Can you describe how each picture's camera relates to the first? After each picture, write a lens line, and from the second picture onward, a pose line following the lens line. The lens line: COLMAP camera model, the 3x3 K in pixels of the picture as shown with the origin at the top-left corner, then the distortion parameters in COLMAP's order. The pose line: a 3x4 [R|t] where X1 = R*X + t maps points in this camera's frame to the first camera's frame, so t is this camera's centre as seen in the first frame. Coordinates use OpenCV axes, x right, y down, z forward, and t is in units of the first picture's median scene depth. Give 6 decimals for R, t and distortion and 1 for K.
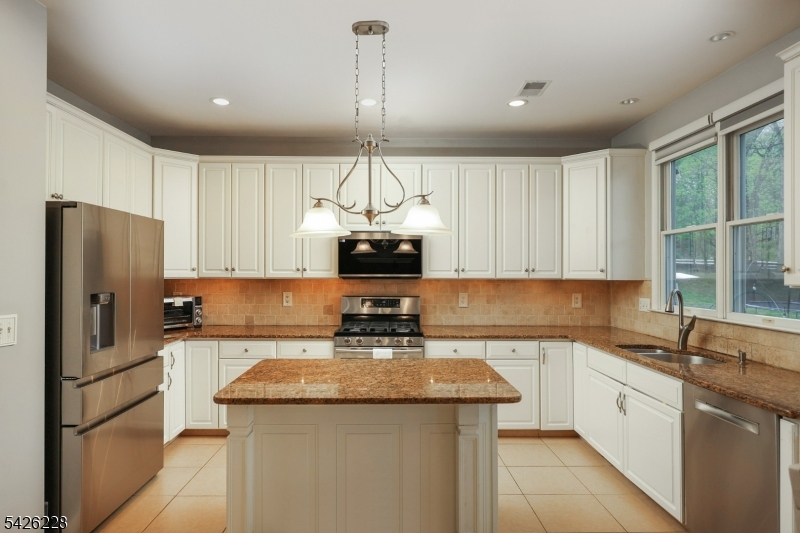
lens RADIAL K [[479.0, 0, 395.2], [0, 479.0, 270.9], [0, 0, 1]] dist [-0.001049, 0.000149]
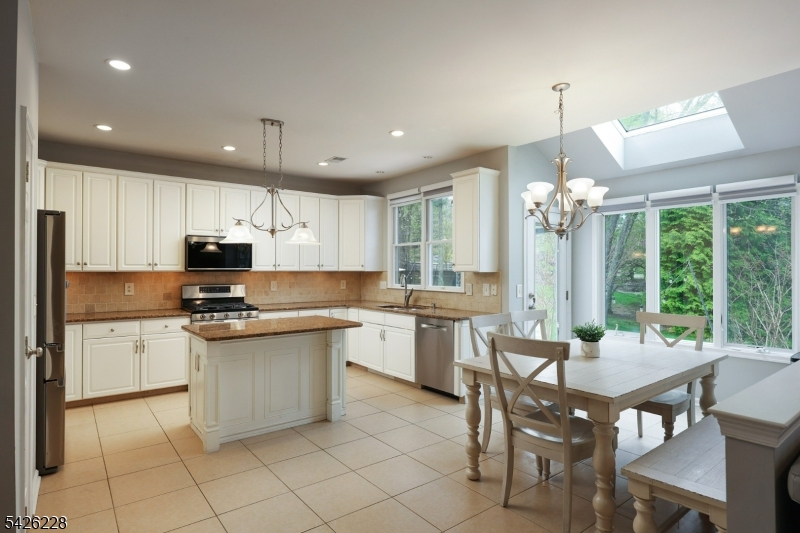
lens RADIAL K [[433.0, 0, 415.6], [0, 433.0, 267.5], [0, 0, 1]] dist [0.000025, -0.000180]
pose [[0.783757, 0.001089, 0.621066, -0.381076], [0.000876, 0.999996, -0.002858, 0.010163], [-0.621067, 0.002784, 0.783753, -0.329721]]
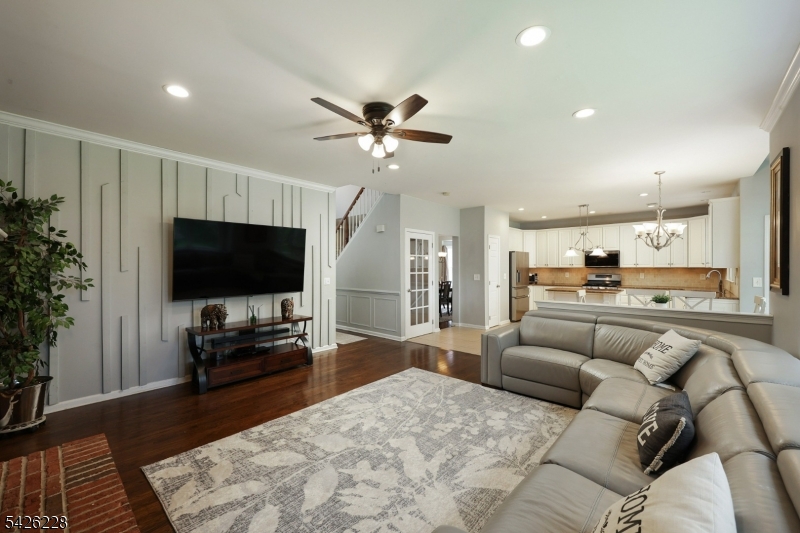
lens RADIAL K [[323.6, 0, 397.4], [0, 323.6, 268.3], [0, 0, 1]] dist [-0.000797, -0.000102]
pose [[0.733634, -0.003981, -0.679533, 0.410053], [0.008088, 0.999963, 0.002873, 0.006133], [0.679496, -0.007604, 0.733640, -1.317684]]
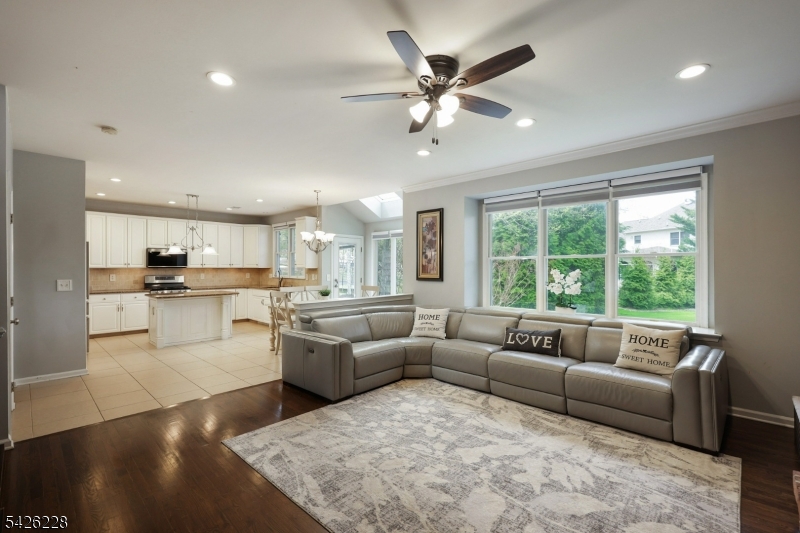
lens RADIAL K [[357.4, 0, 405.4], [0, 357.4, 266.2], [0, 0, 1]] dist [0.001469, 0.000374]
pose [[0.692016, -0.001026, 0.721881, -0.541503], [-0.000666, 0.999998, 0.002059, 0.003845], [-0.721881, -0.001906, 0.692014, -1.216726]]
